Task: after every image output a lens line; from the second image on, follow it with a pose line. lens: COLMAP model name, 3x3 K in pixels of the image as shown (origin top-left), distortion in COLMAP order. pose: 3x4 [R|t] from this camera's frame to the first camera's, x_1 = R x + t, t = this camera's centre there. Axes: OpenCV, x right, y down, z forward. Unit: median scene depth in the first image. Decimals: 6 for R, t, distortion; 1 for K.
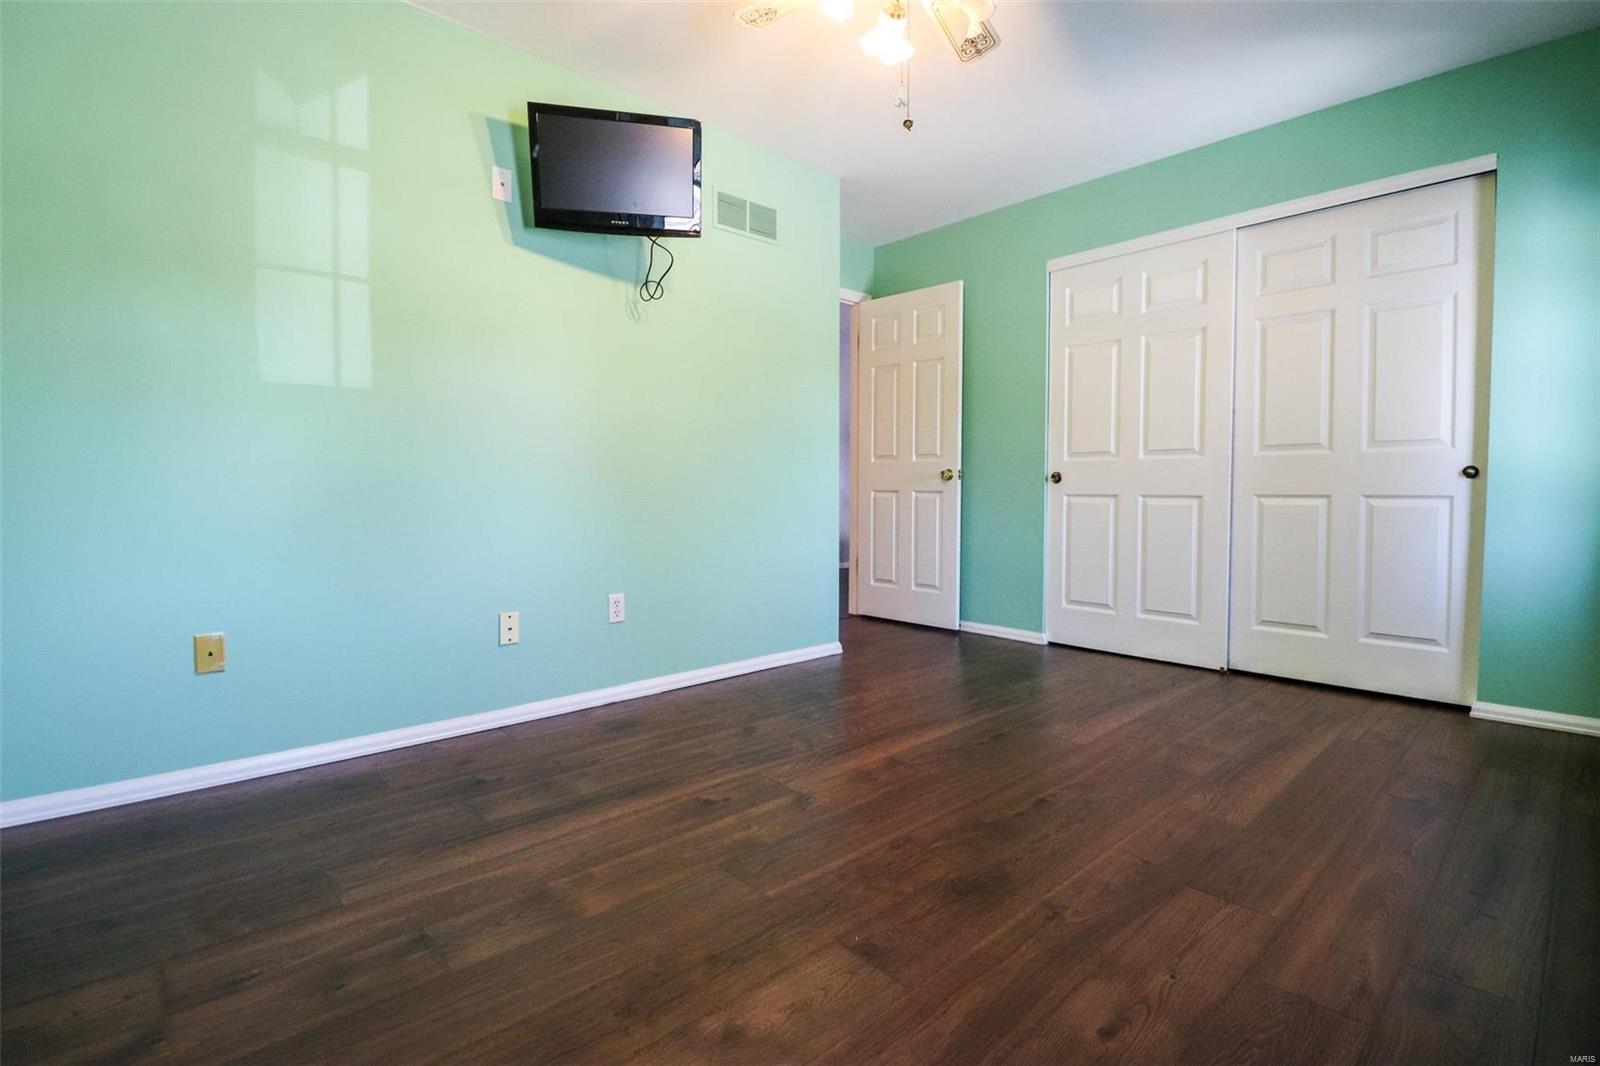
lens RADIAL K [[762.9, 0, 799.2], [0, 762.9, 504.7], [0, 0, 1]] dist [-0.001062, -0.000332]
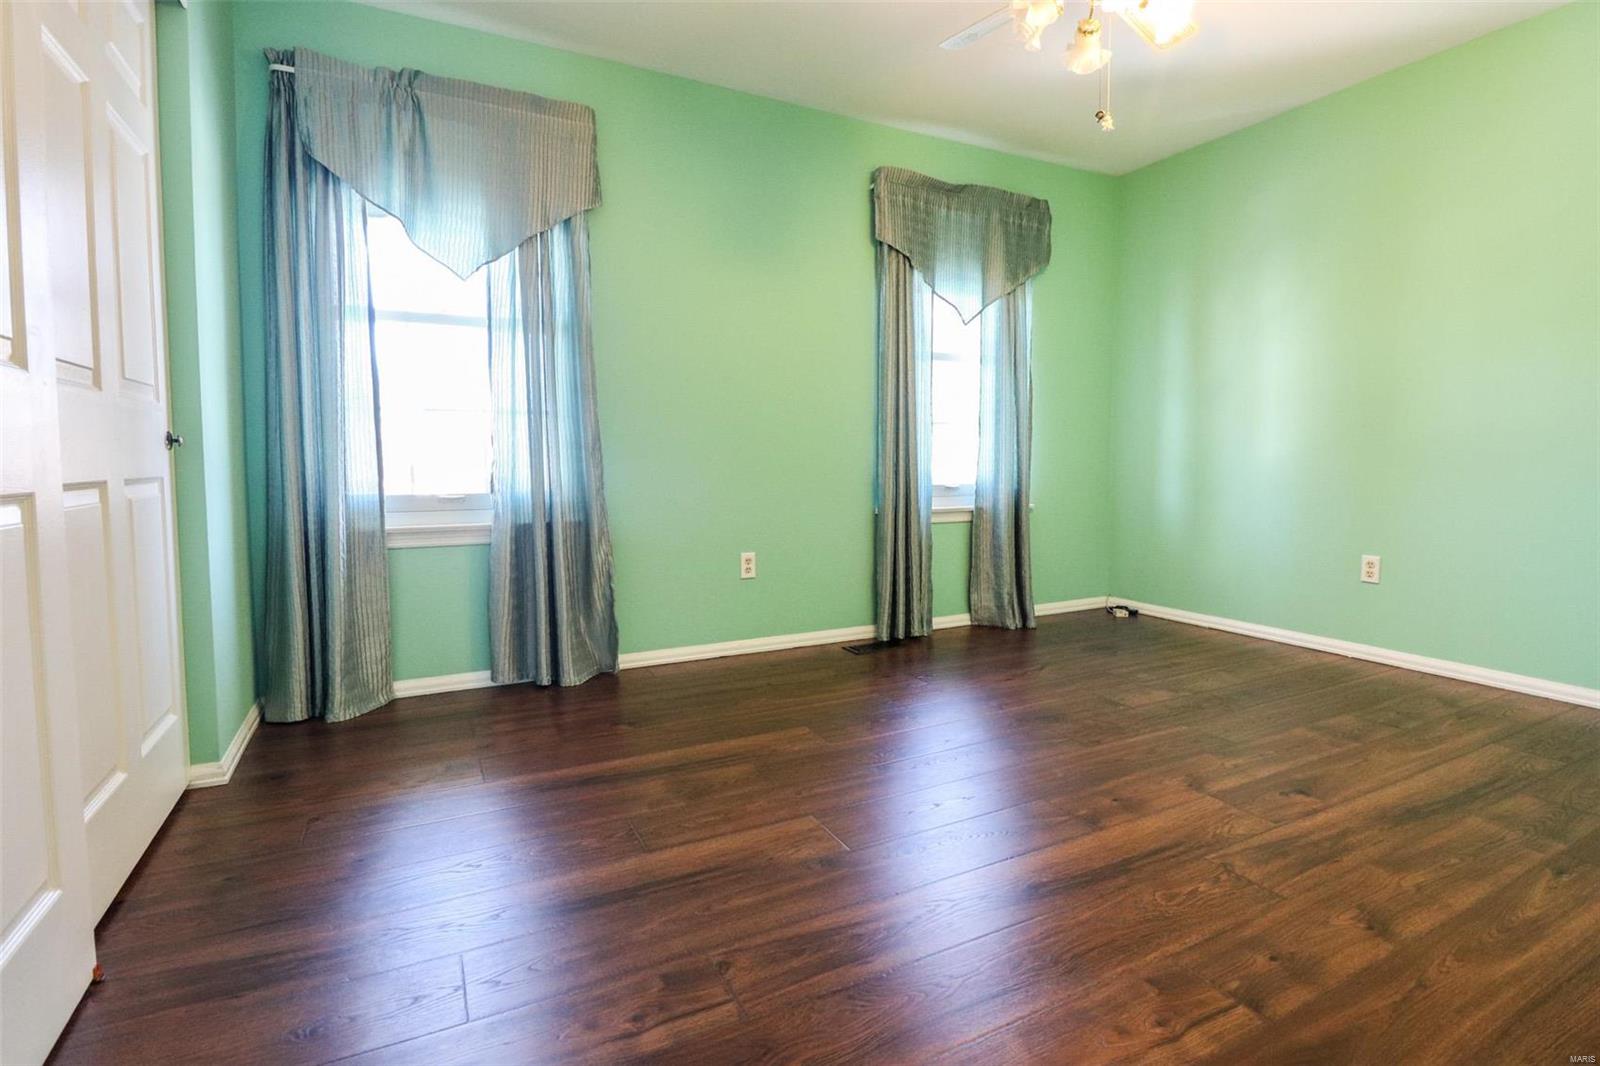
lens RADIAL K [[762.9, 0, 799.2], [0, 762.9, 504.7], [0, 0, 1]] dist [-0.001062, -0.000332]
pose [[-0.963457, -0.018264, 0.267238, 0.246869], [0.005447, 0.996131, 0.087717, -0.059744], [-0.267806, 0.085967, -0.959630, 2.121277]]
